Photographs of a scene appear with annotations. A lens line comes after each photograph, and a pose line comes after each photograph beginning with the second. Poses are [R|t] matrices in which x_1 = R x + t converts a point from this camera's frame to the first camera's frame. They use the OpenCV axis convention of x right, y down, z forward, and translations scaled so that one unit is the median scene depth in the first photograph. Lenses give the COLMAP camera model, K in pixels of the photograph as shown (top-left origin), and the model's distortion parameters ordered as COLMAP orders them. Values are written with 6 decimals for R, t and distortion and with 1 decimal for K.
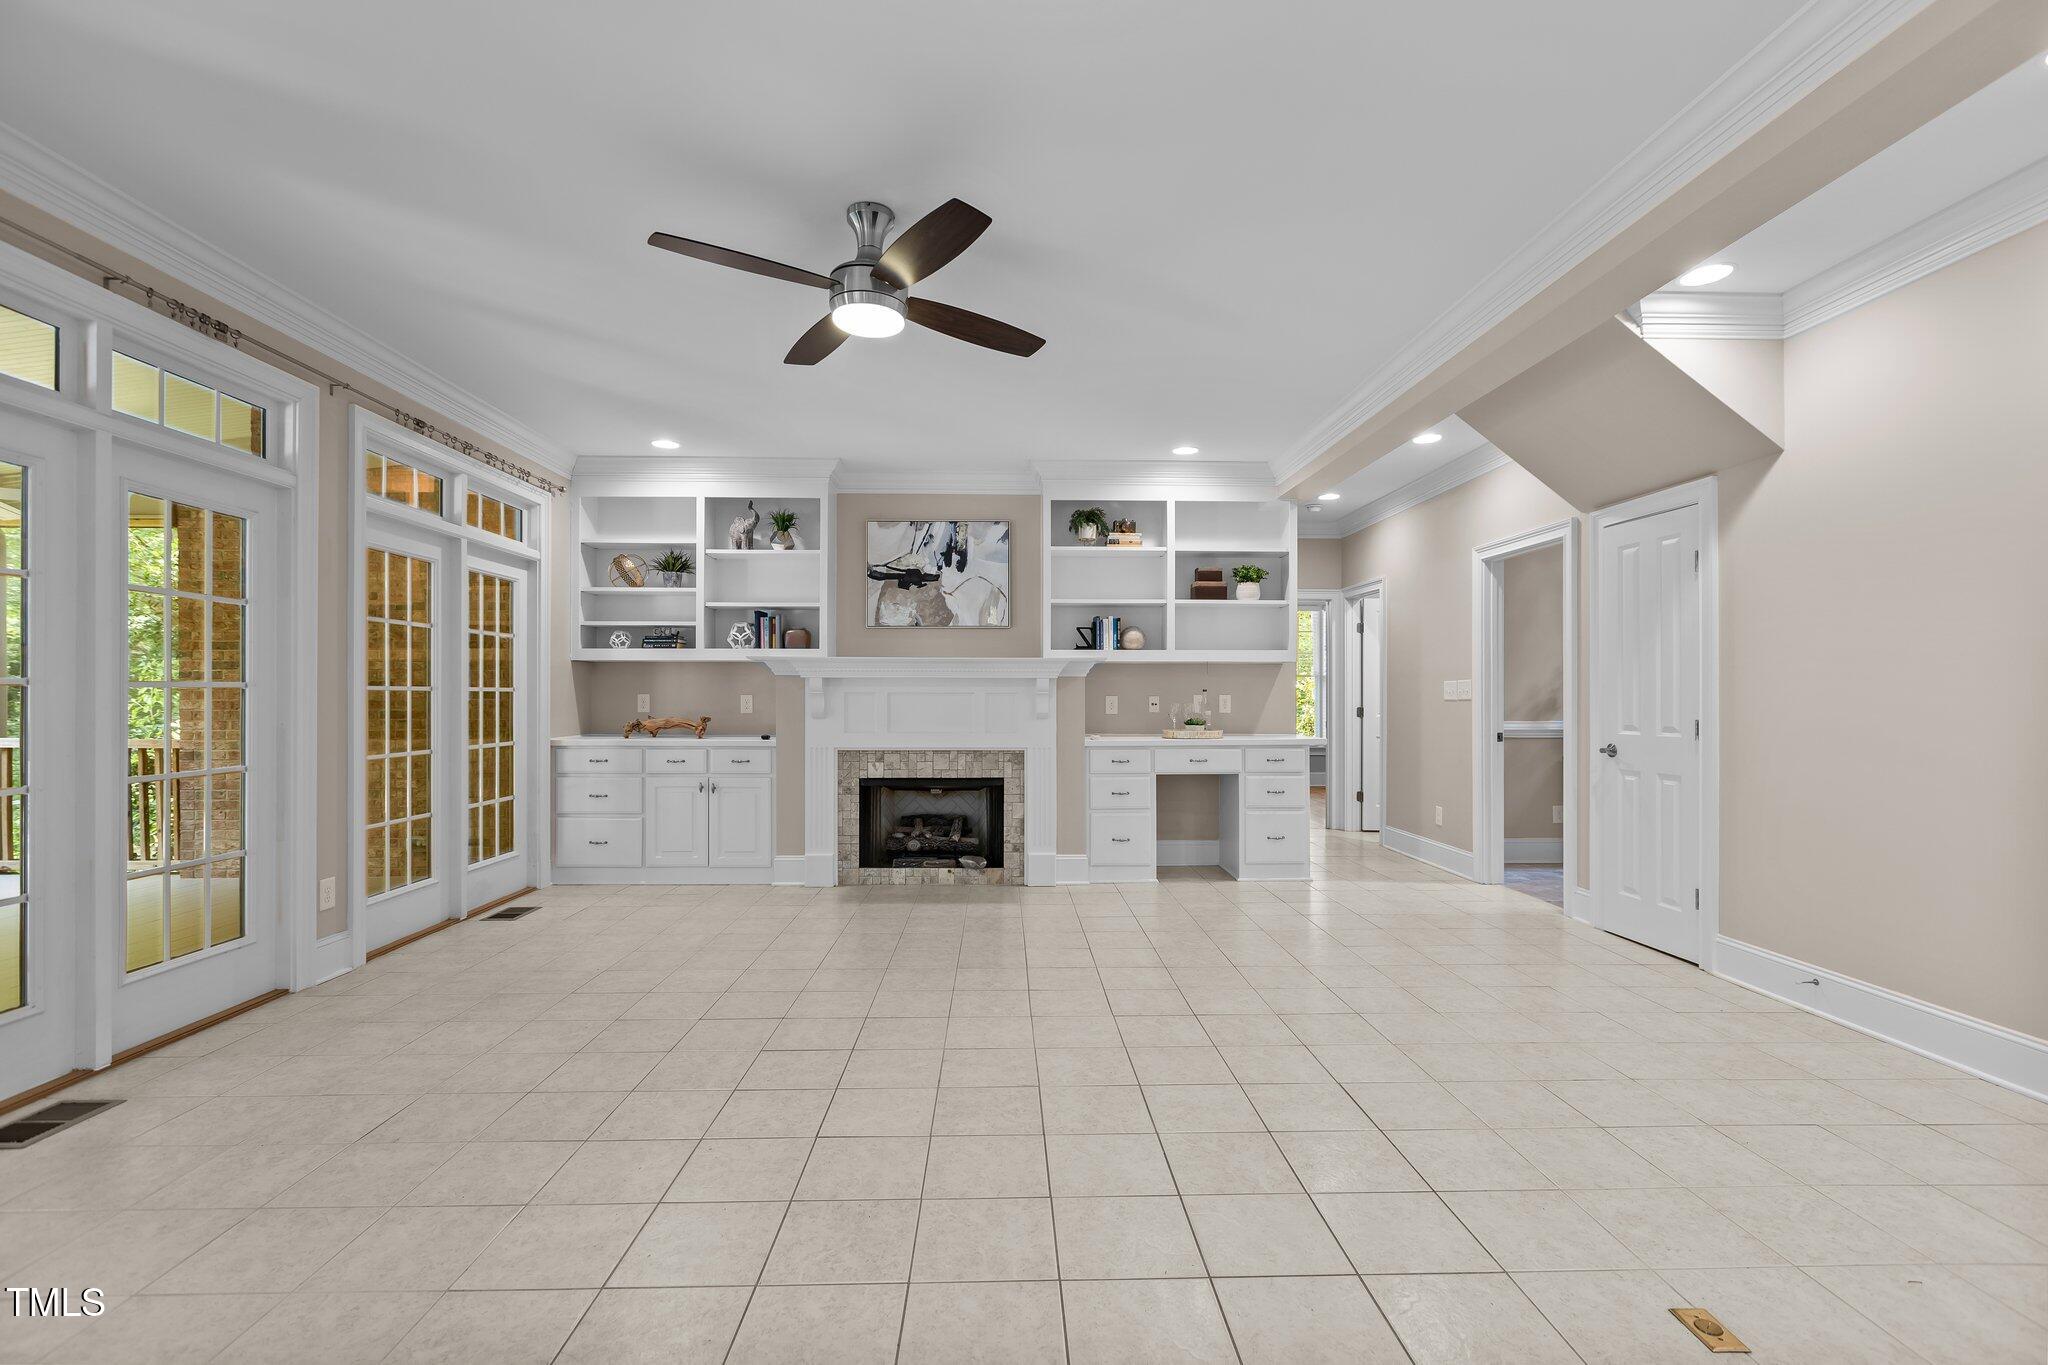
lens RADIAL K [[902.8, 0, 1025.0], [0, 902.8, 691.3], [0, 0, 1]] dist [0.001570, -0.000067]
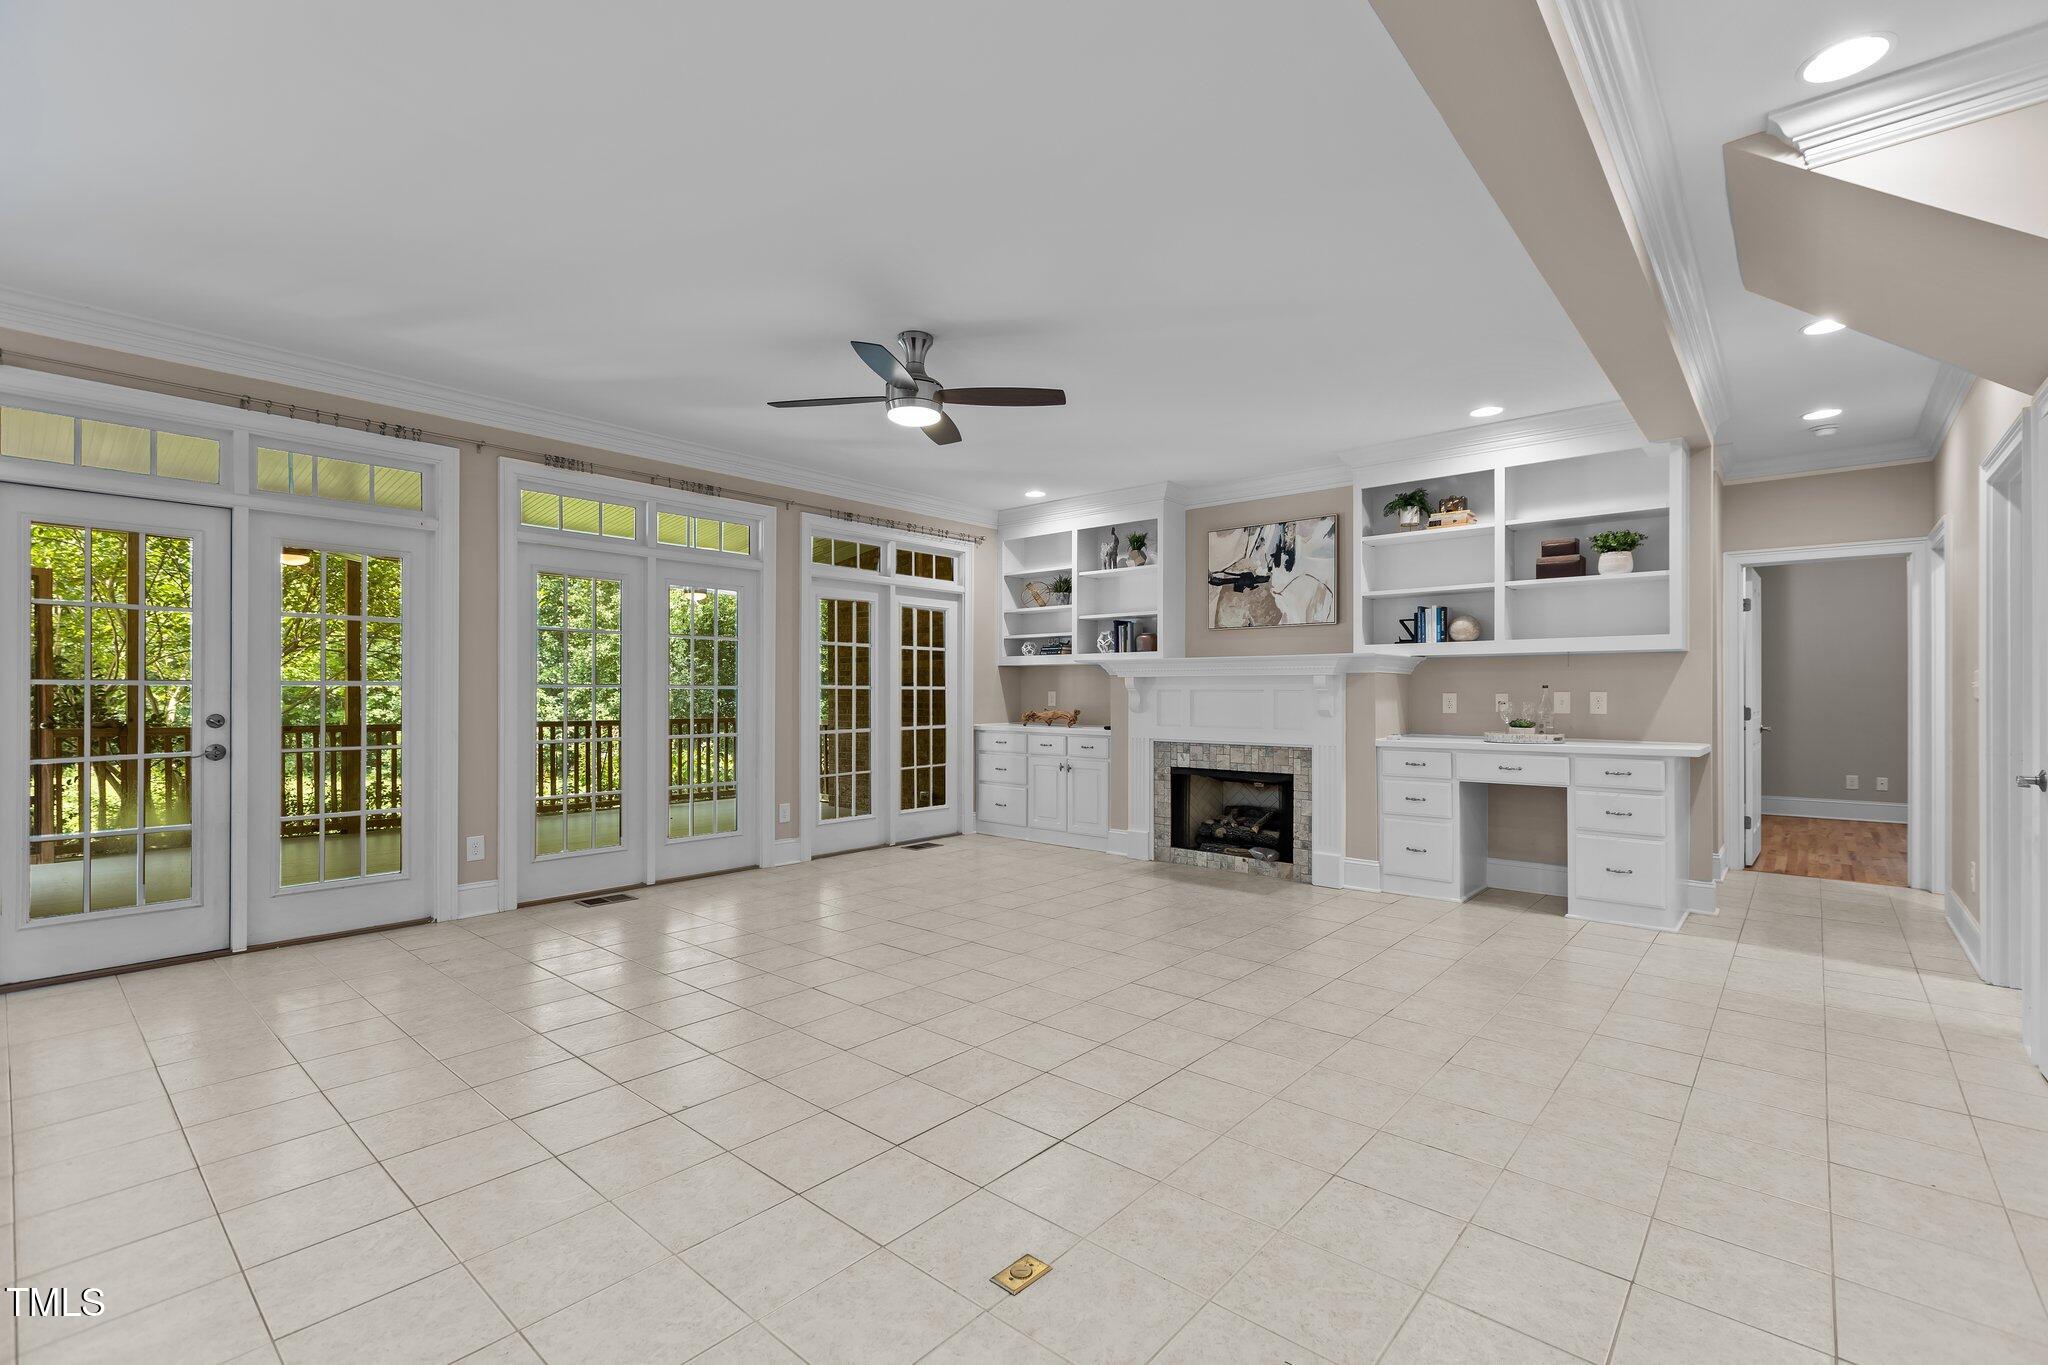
lens RADIAL K [[909.8, 0, 1043.3], [0, 909.8, 689.4], [0, 0, 1]] dist [0.001241, 0.000158]
pose [[0.739634, -0.002052, -0.673006, 0.437796], [0.003035, 0.999995, 0.000286, -0.000168], [0.673002, -0.002254, 0.739637, 0.059019]]
